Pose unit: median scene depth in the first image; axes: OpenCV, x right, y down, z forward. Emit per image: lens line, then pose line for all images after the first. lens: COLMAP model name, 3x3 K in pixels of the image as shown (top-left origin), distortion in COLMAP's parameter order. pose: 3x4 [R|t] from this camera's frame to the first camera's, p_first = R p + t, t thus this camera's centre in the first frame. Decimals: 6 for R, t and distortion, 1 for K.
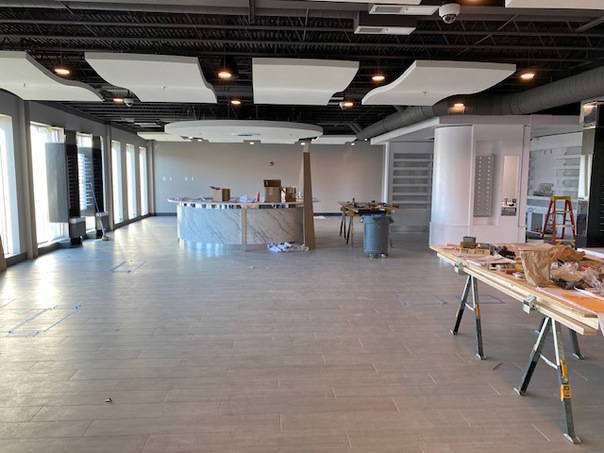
lens RADIAL K [[462.6, 0, 298.4], [0, 462.6, 232.2], [0, 0, 1]] dist [0.047875, -0.051726]
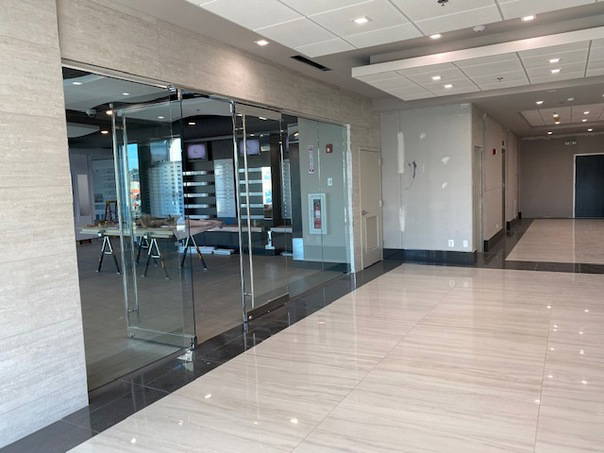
lens RADIAL K [[462.6, 0, 302.0], [0, 462.6, 228.2], [0, 0, 1]] dist [0.047875, -0.051726]
pose [[0.555367, -0.104129, 0.825060, -0.353706], [0.139750, 0.989706, 0.030839, 0.049402], [-0.819779, 0.098175, 0.564203, -0.357107]]
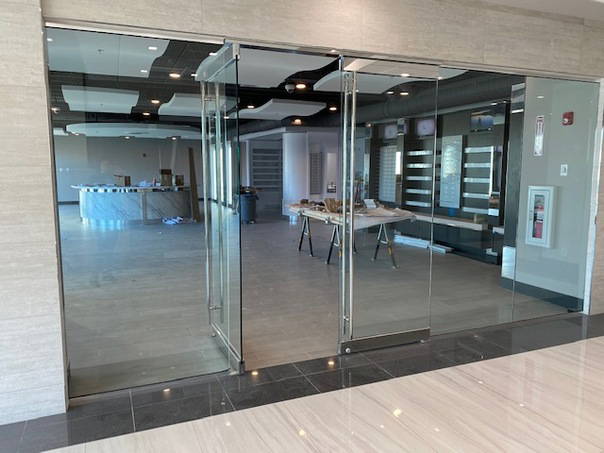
lens RADIAL K [[462.6, 0, 299.7], [0, 462.6, 224.7], [0, 0, 1]] dist [0.047875, -0.051726]
pose [[0.948584, -0.040247, 0.313956, -0.114317], [0.039510, 0.999181, 0.008713, 0.047042], [-0.314049, 0.004139, 0.949398, -0.361283]]
